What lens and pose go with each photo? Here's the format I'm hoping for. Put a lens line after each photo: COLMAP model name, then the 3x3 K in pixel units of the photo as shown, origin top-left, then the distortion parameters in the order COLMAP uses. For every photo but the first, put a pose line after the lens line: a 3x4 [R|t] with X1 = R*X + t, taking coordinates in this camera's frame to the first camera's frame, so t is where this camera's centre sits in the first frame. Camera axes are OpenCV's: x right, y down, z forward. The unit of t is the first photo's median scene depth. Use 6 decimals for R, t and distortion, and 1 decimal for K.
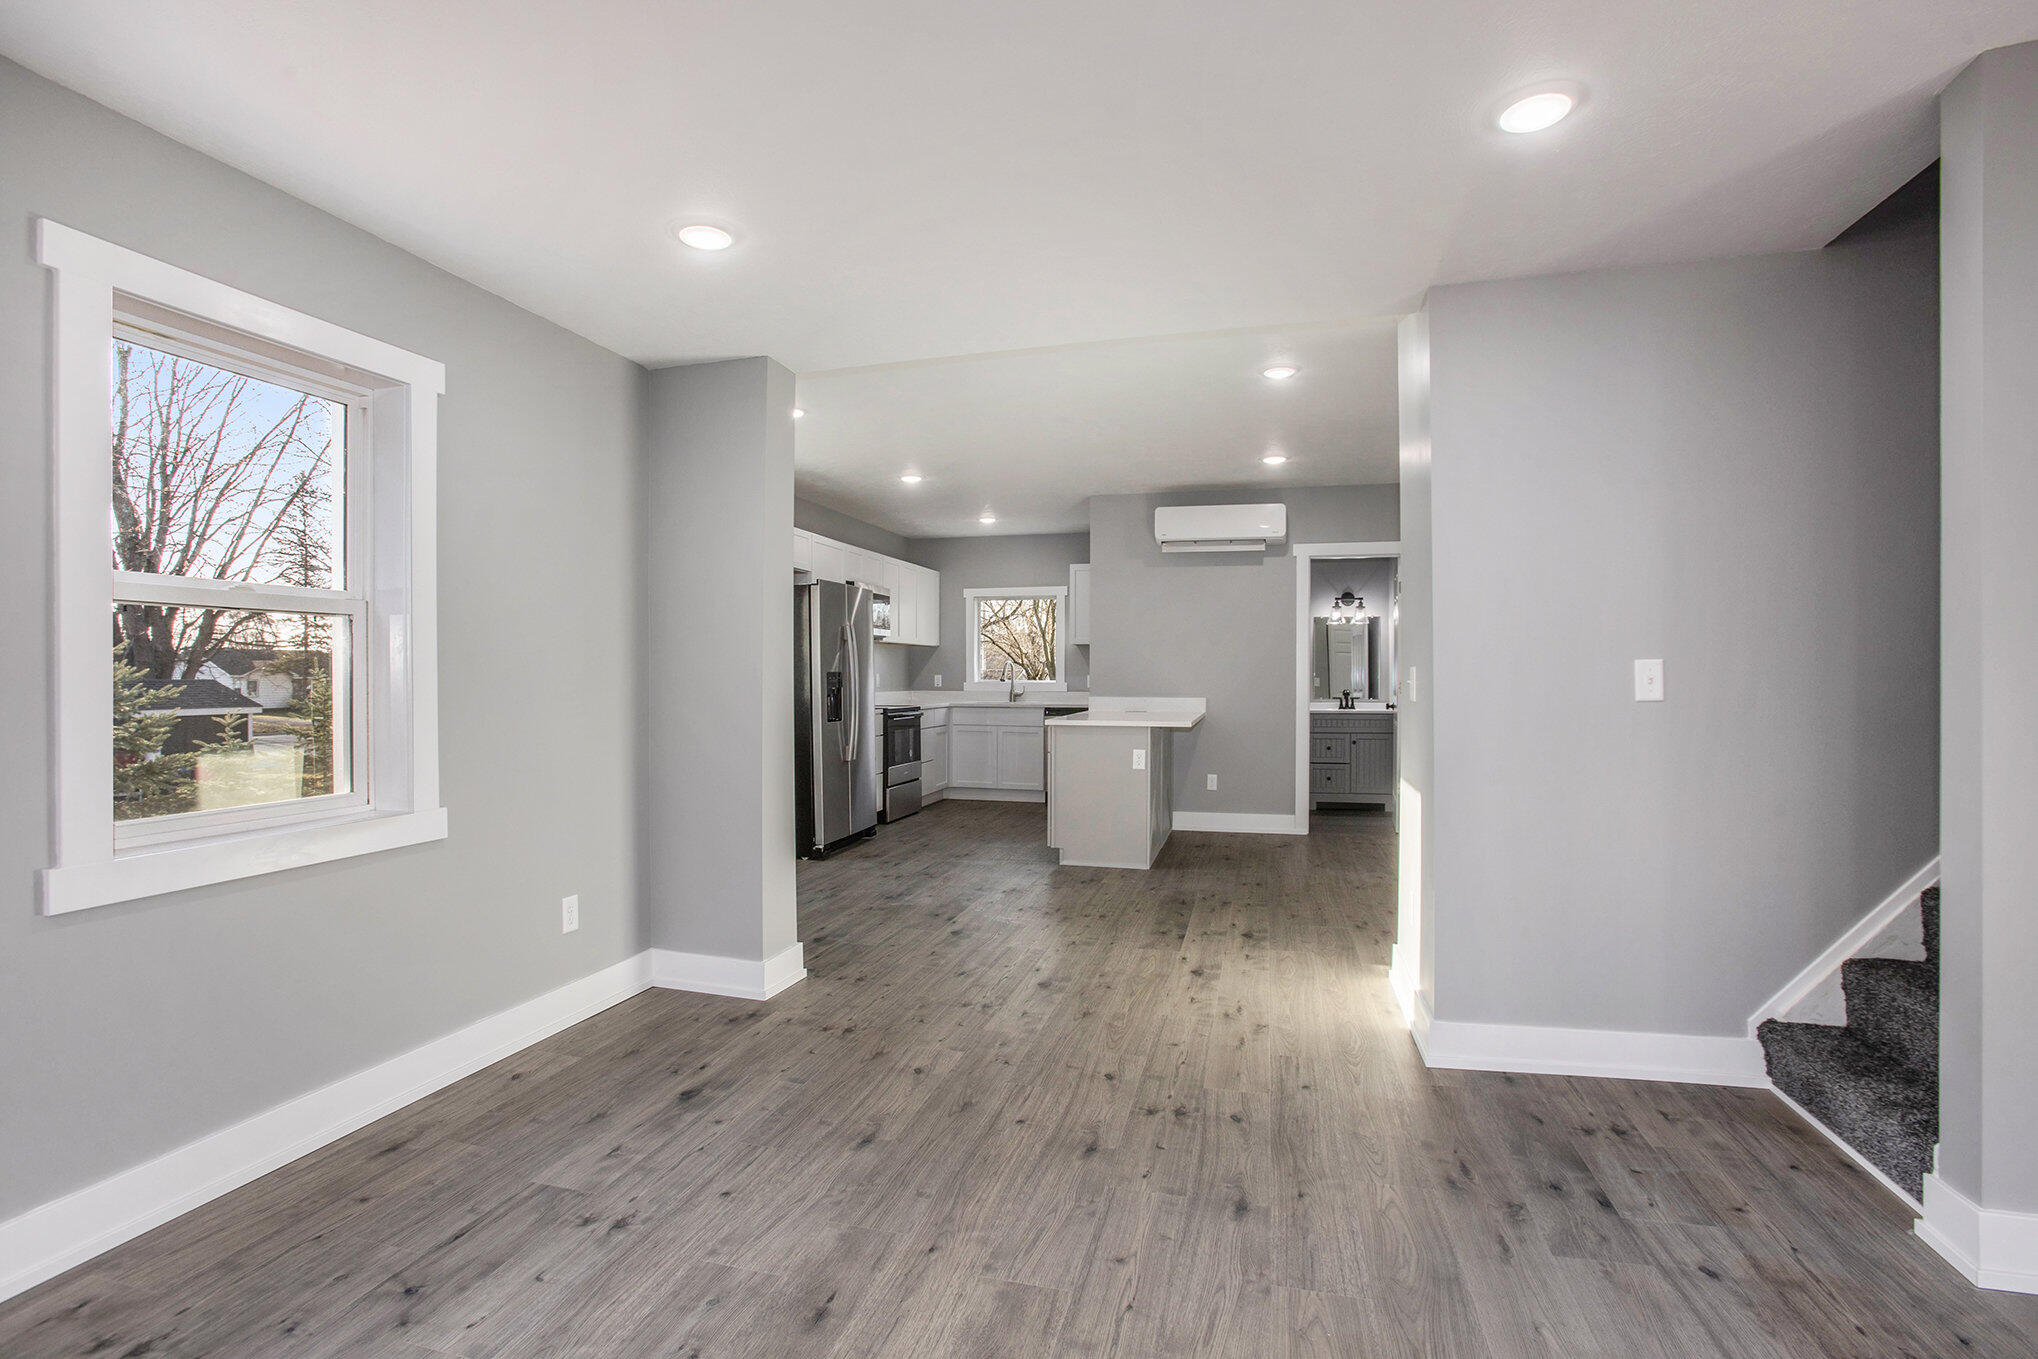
lens RADIAL K [[960.6, 0, 994.5], [0, 960.6, 677.3], [0, 0, 1]] dist [-0.085086, 0.036285]
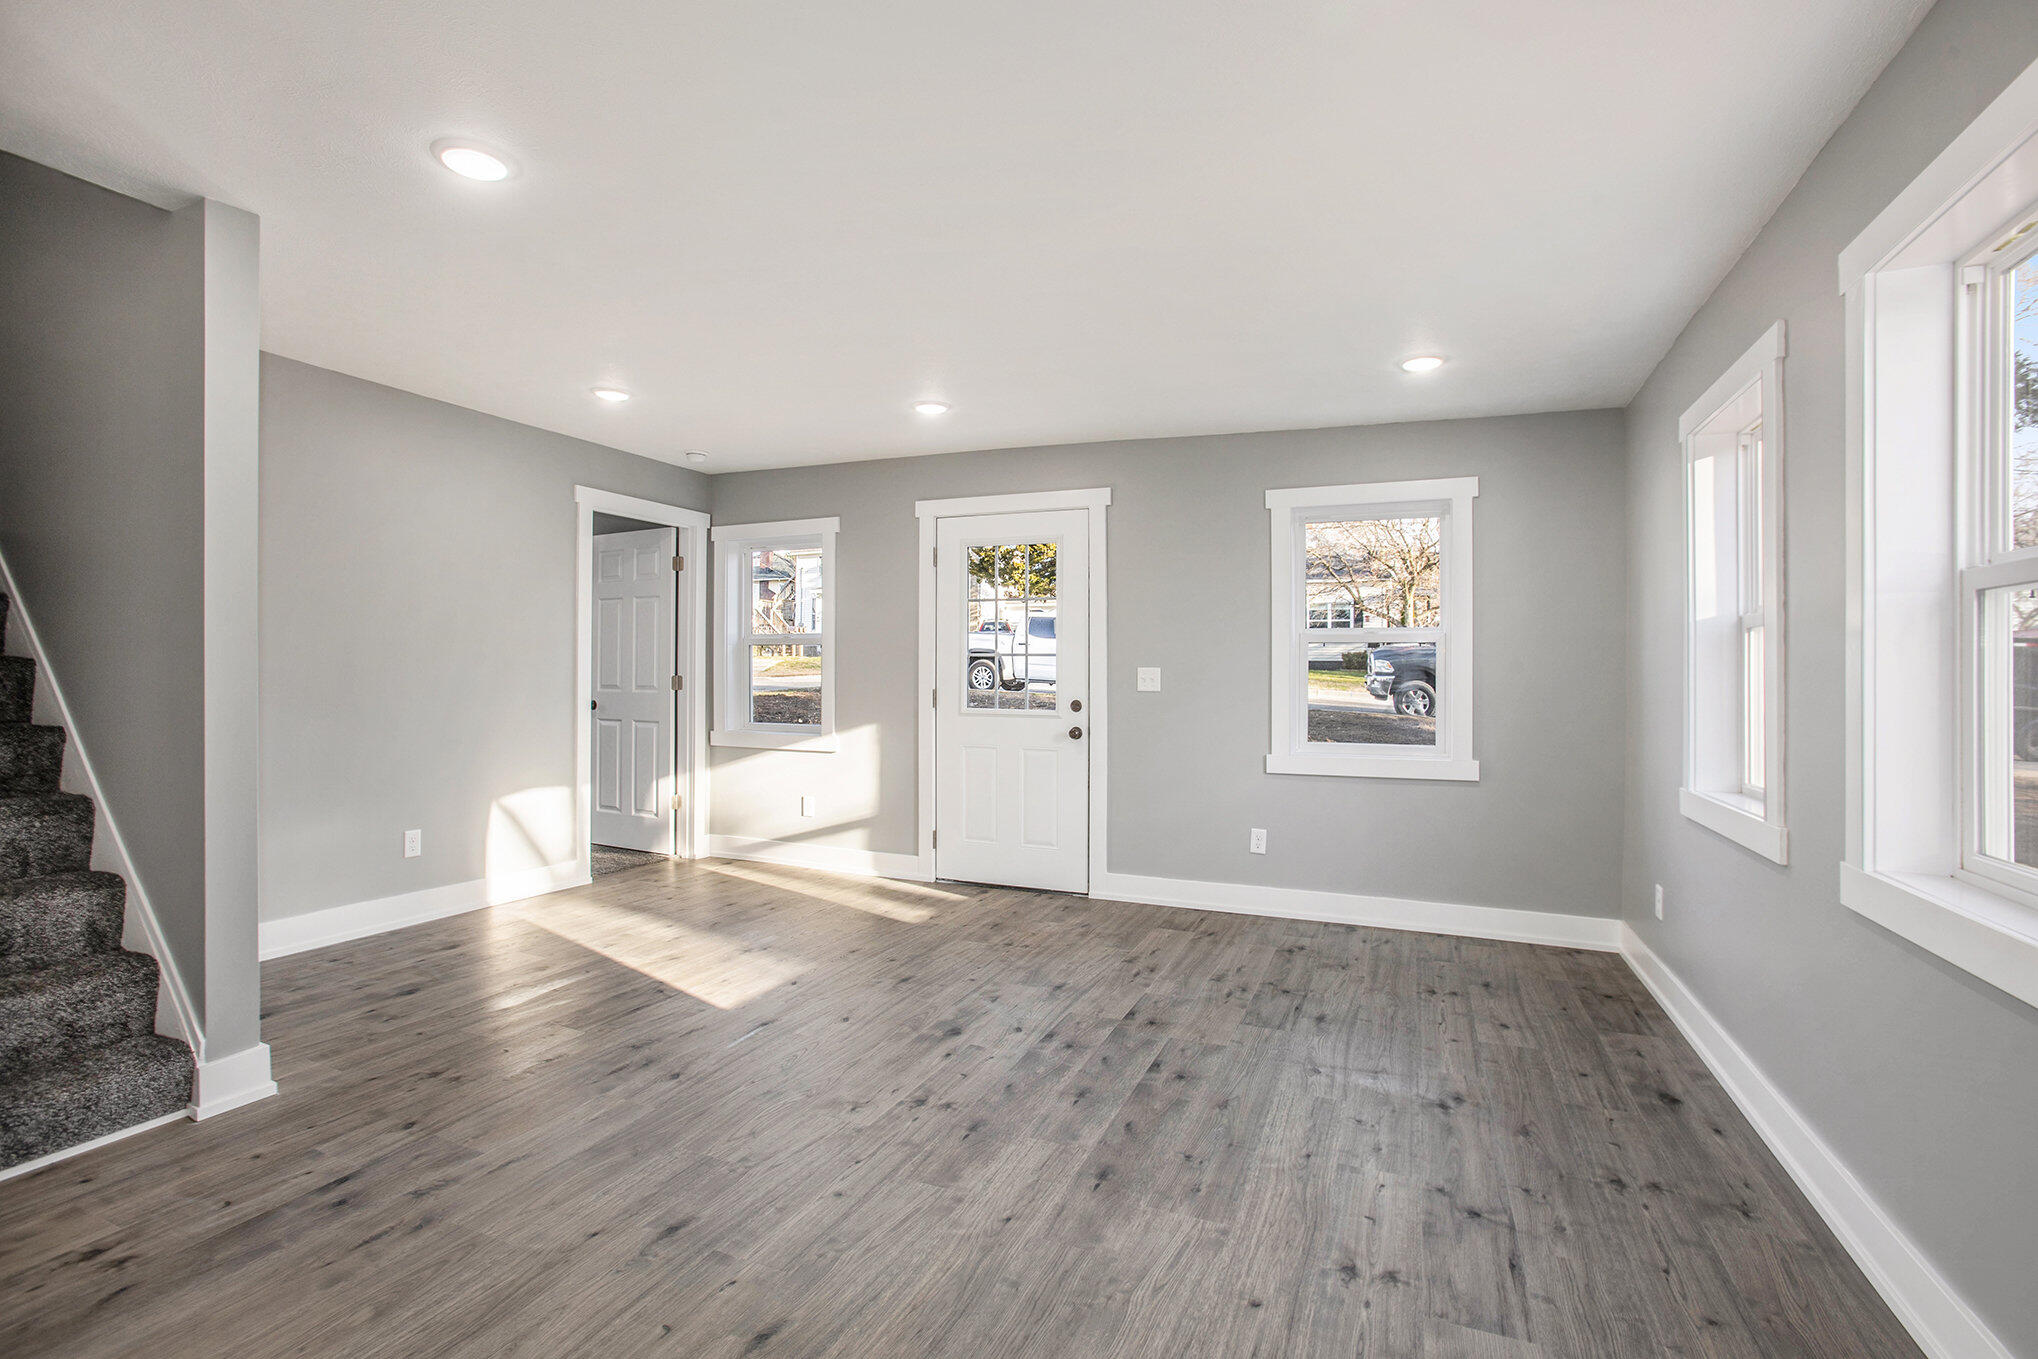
lens RADIAL K [[929.3, 0, 1004.8], [0, 929.3, 673.4], [0, 0, 1]] dist [-0.061362, 0.033658]
pose [[-0.991027, -0.007591, 0.133448, -0.175370], [-0.008619, 0.999937, -0.007126, 0.018370], [-0.133386, -0.008213, -0.991030, 1.818477]]
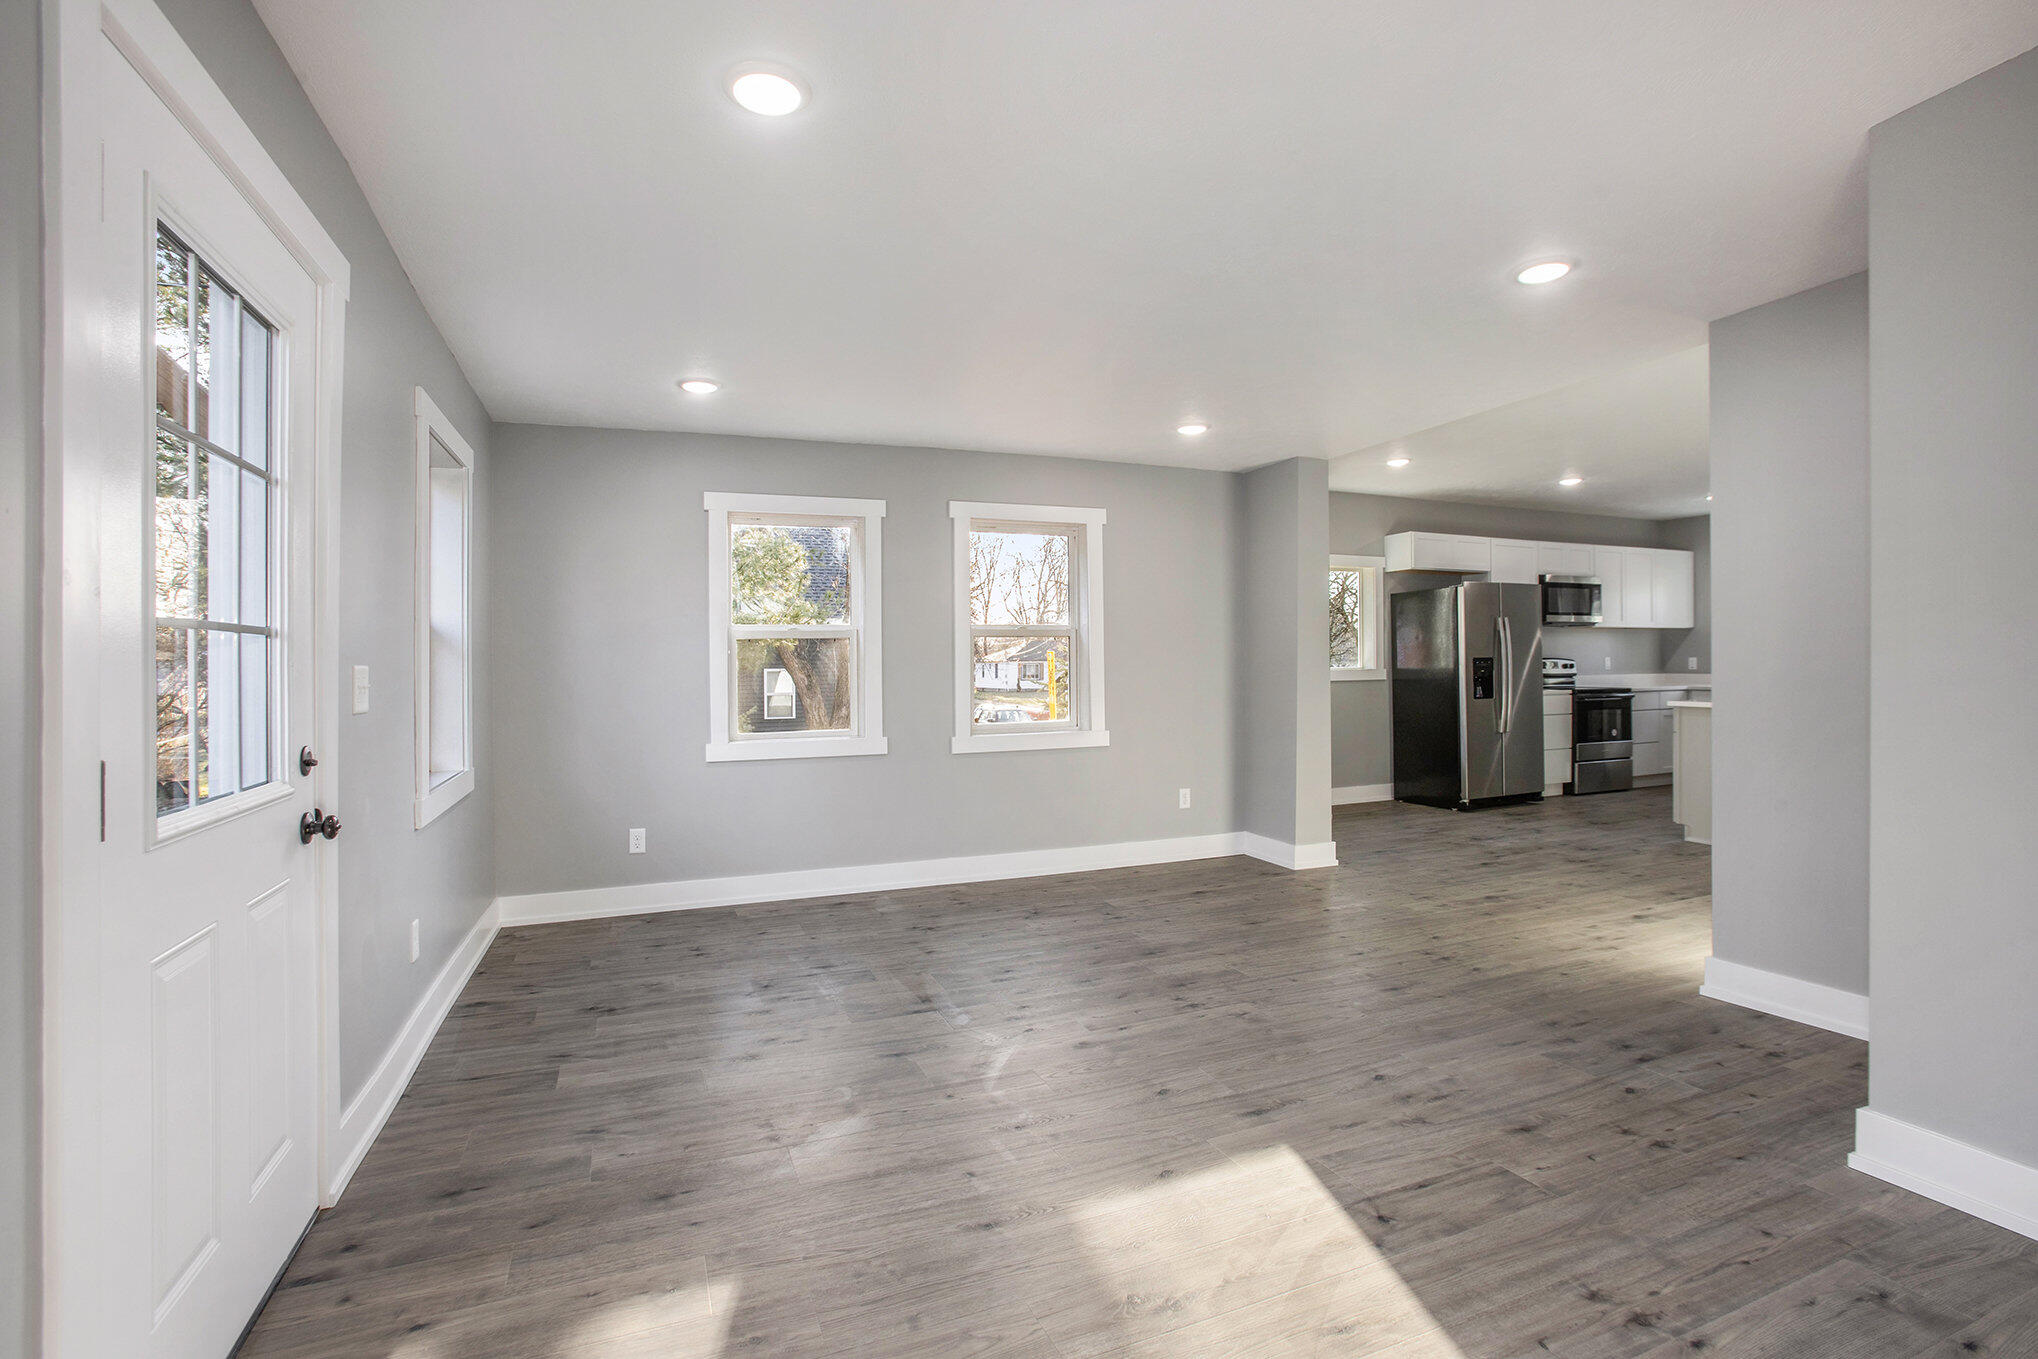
lens RADIAL K [[929.3, 0, 1004.8], [0, 929.3, 673.4], [0, 0, 1]] dist [-0.061362, 0.033658]
pose [[0.606651, -0.000618, -0.794968, 1.100910], [0.010774, 0.999914, 0.007445, -0.002684], [0.794896, -0.013082, 0.606605, -0.493569]]
